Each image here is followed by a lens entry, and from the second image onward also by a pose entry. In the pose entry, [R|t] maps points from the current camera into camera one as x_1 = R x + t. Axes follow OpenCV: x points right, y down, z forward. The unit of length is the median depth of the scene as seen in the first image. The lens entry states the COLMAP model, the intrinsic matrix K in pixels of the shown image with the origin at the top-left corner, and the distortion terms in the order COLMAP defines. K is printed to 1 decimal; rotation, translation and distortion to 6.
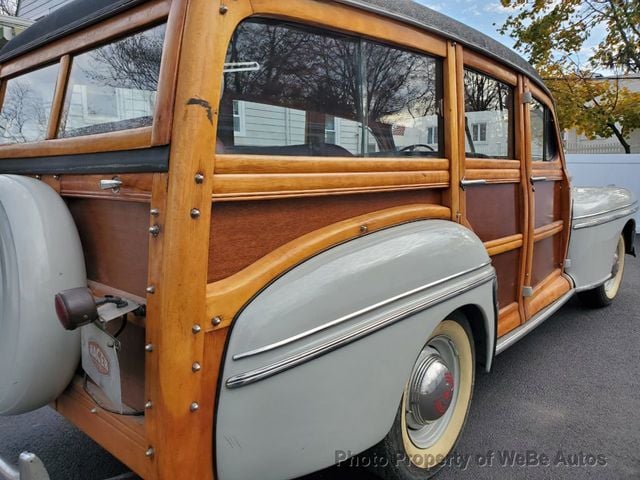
lens RADIAL K [[497.1, 0, 315.1], [0, 497.1, 239.3], [0, 0, 1]] dist [0.025336, -0.010688]
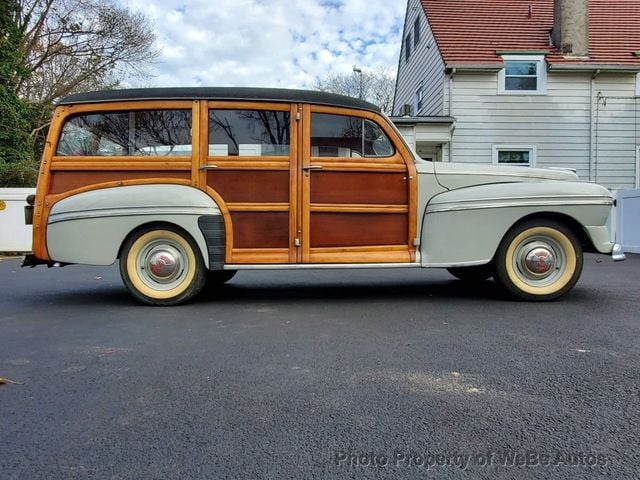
lens RADIAL K [[460.6, 0, 320.0], [0, 460.6, 240.0], [0, 0, 1]] dist [0.007106, 0.000453]
pose [[0.674812, 0.016641, -0.737802, 1.903471], [-0.106046, 0.991557, -0.074628, 0.247820], [0.730331, 0.128600, 0.670879, 0.158410]]
